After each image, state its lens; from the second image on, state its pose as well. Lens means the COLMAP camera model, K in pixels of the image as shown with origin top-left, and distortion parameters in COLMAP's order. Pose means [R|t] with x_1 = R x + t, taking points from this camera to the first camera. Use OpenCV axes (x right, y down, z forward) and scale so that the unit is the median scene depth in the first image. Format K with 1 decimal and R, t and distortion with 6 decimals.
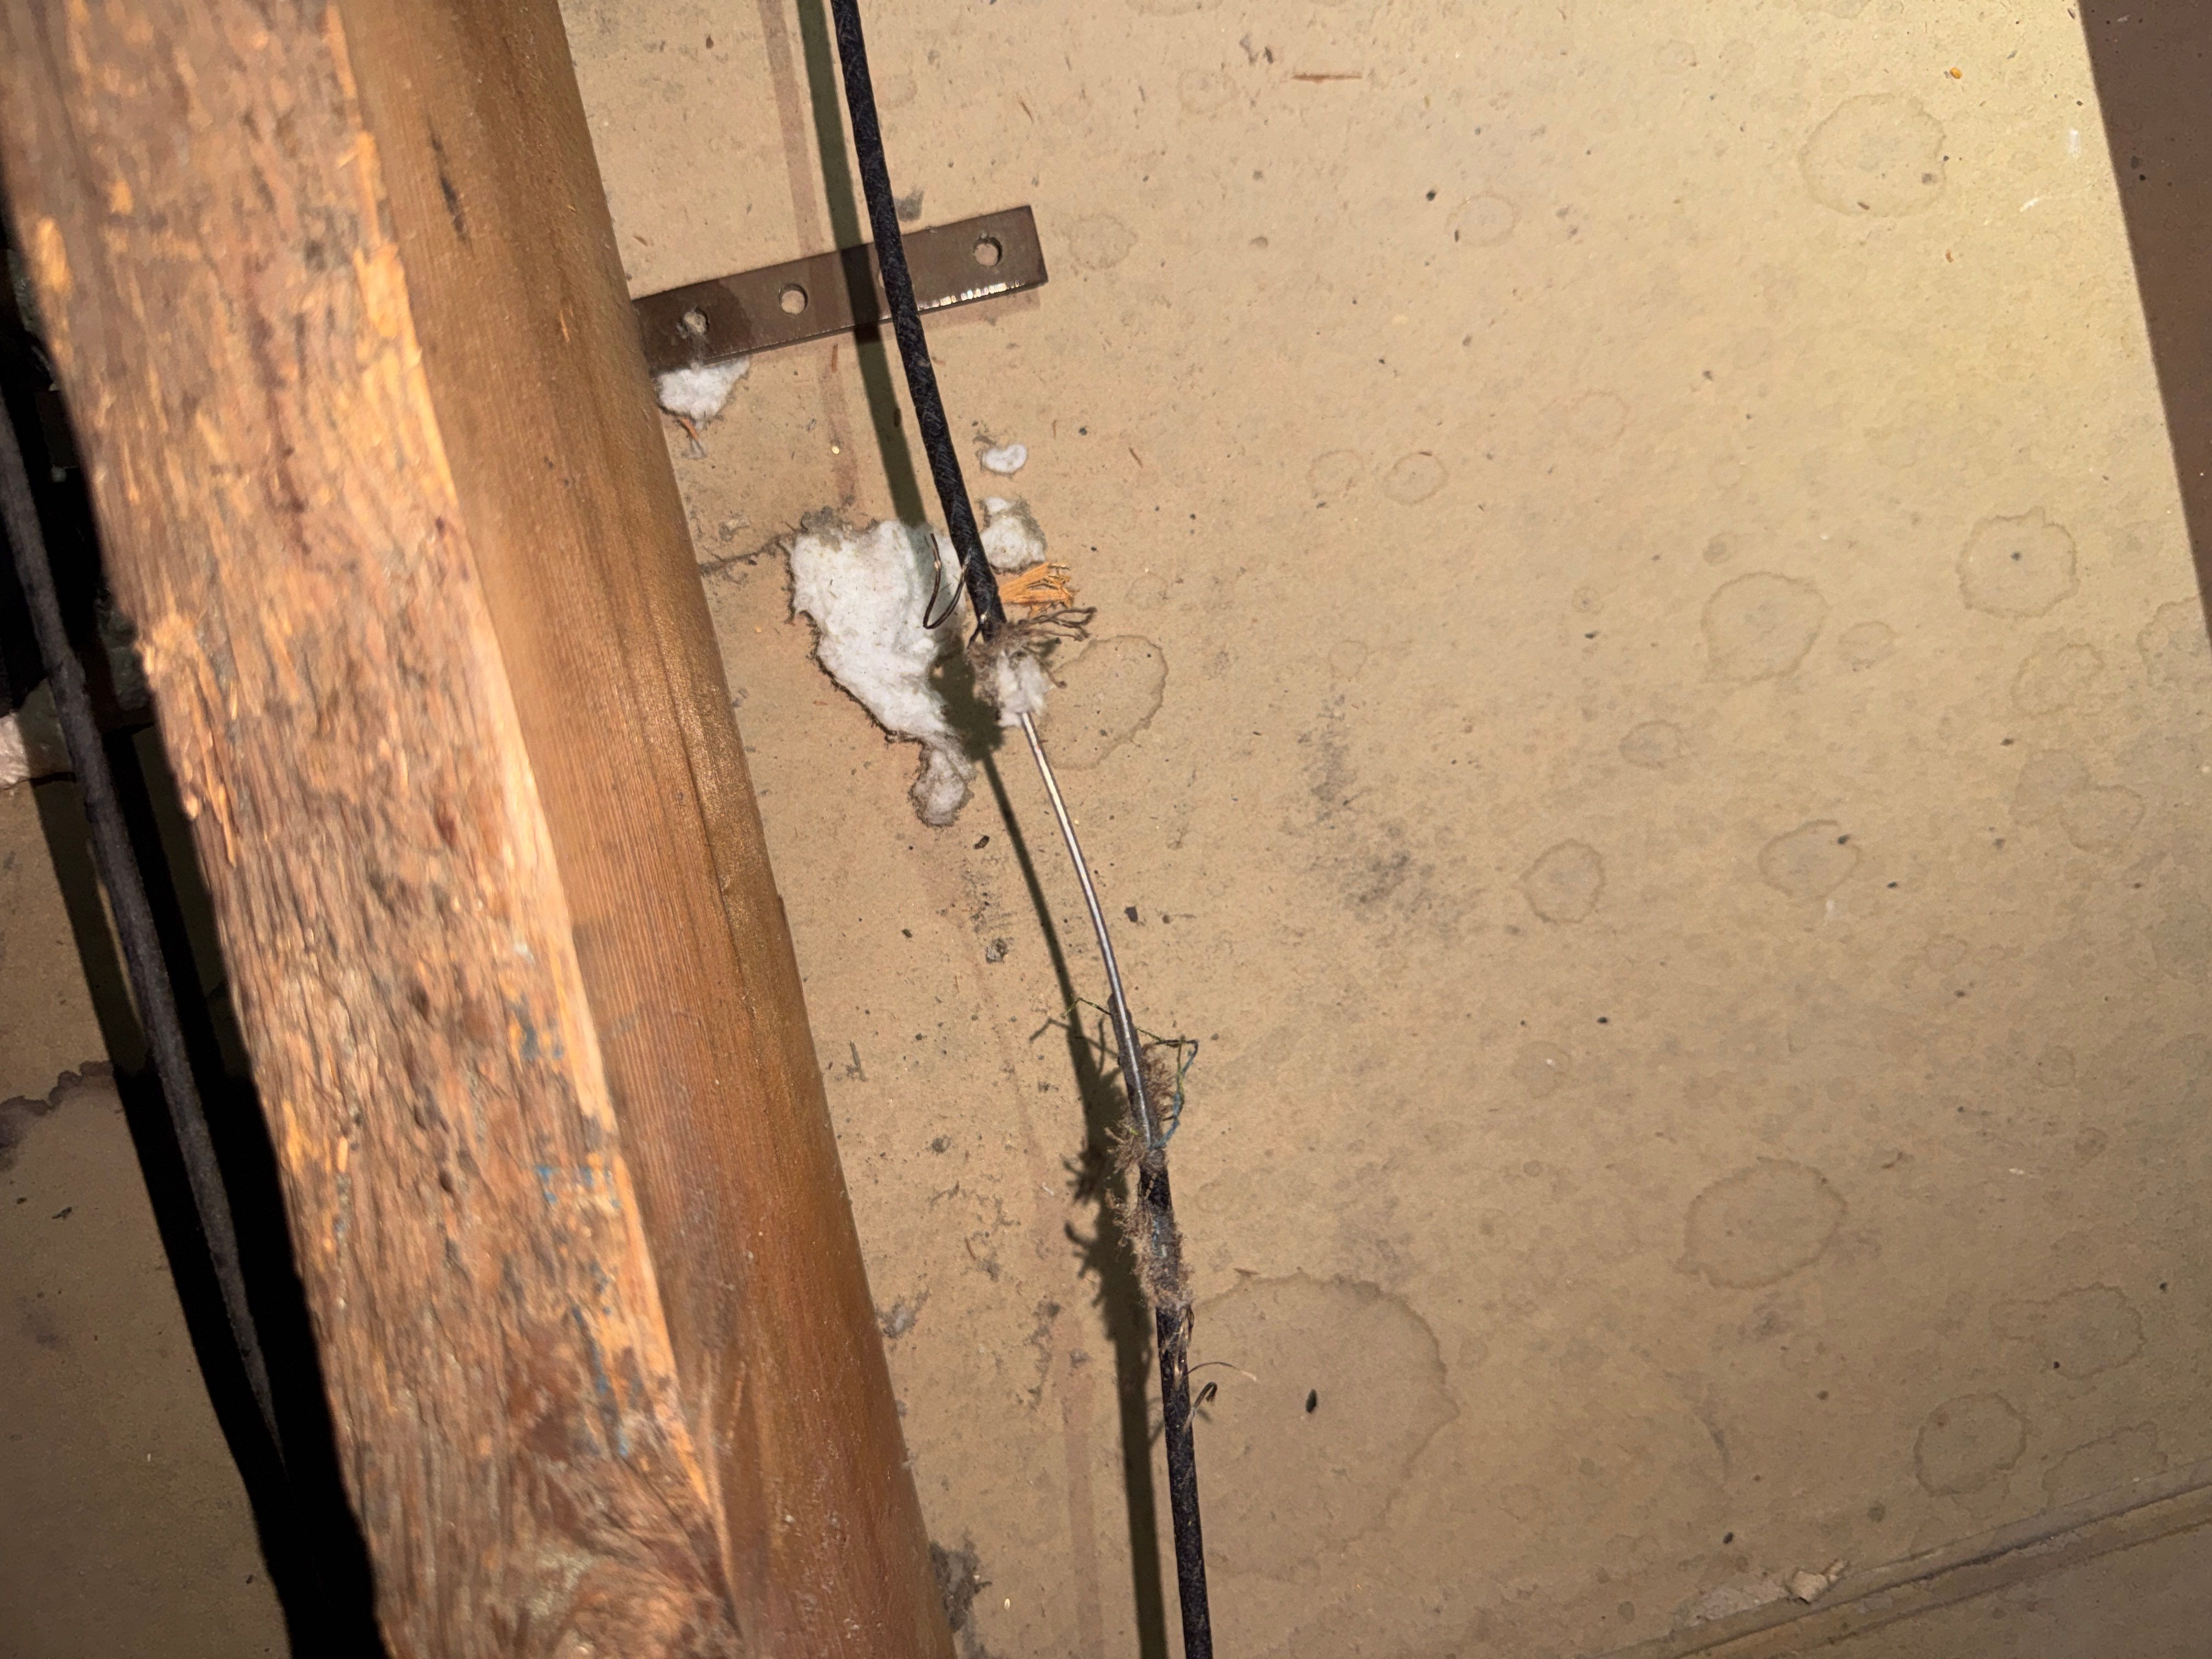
lens RADIAL K [[1720.8, 0, 1106.0], [0, 1720.8, 829.5], [0, 0, 1]] dist [0.005758, -0.002239]
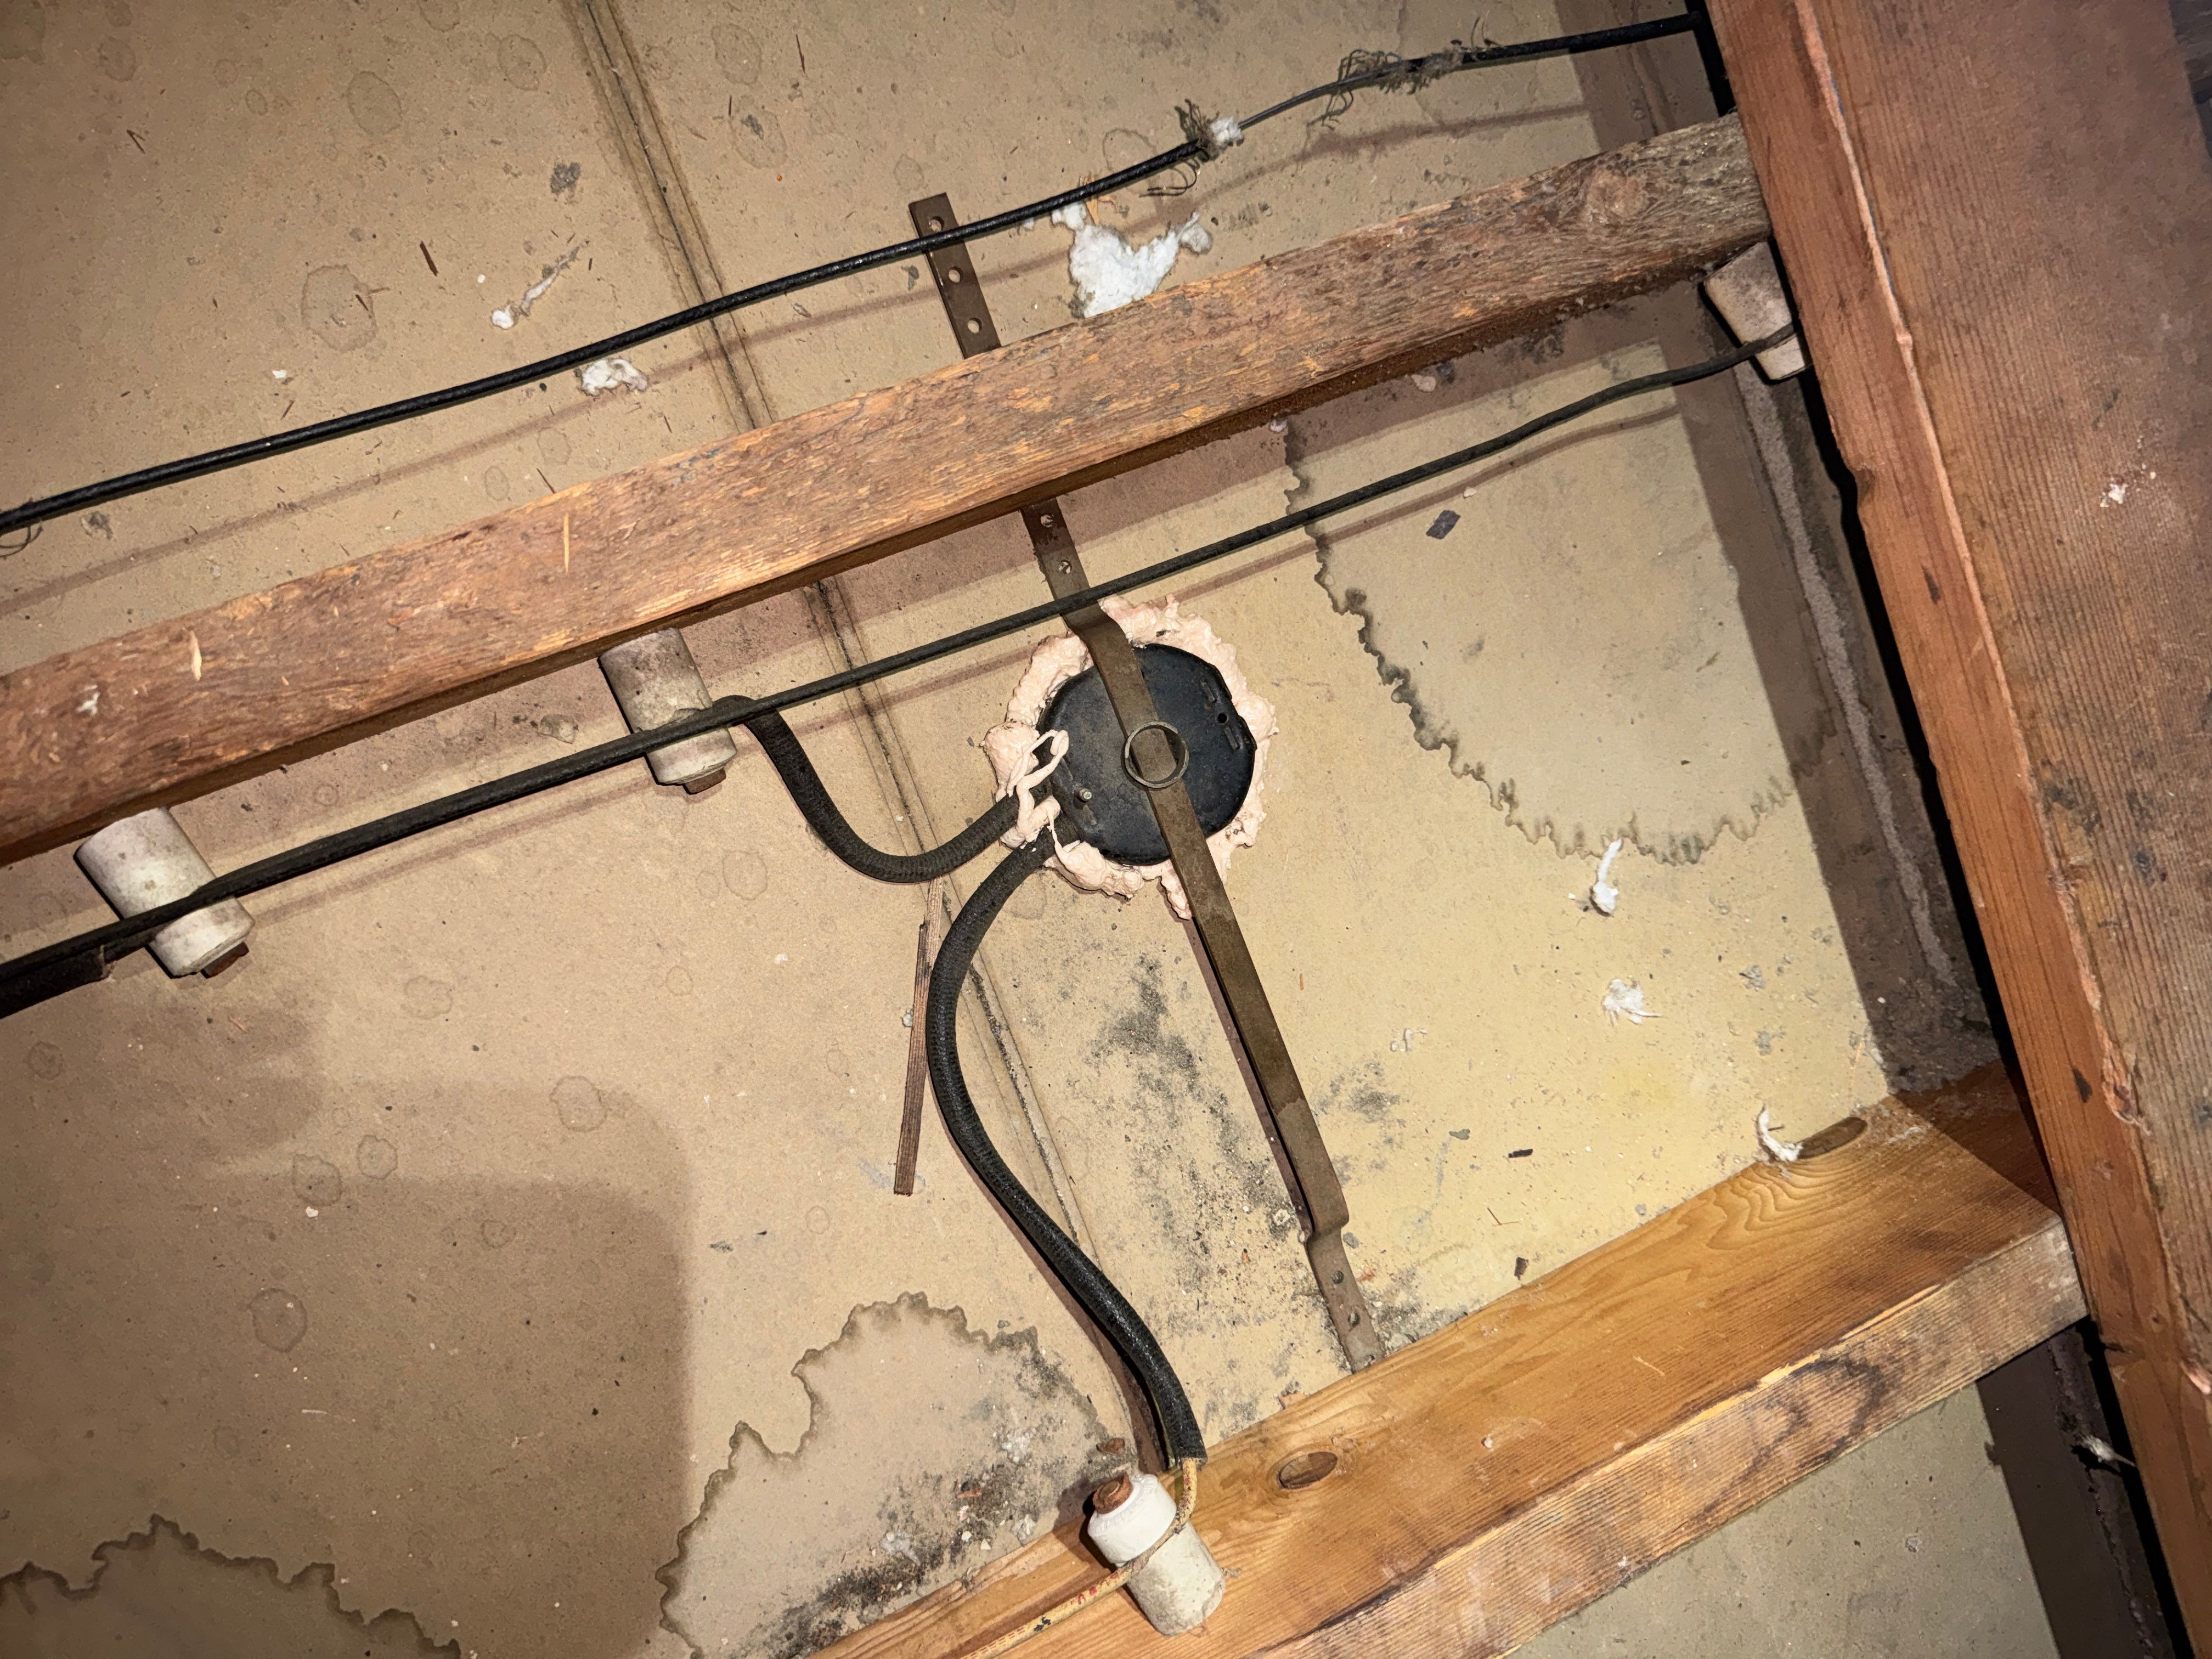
lens RADIAL K [[1720.8, 0, 1106.0], [0, 1720.8, 829.5], [0, 0, 1]] dist [0.005758, -0.002239]
pose [[-0.099176, -0.979434, -0.175710, -0.768390], [0.974266, -0.131495, 0.183071, -1.099715], [-0.202410, -0.153032, 0.967270, -1.923995]]
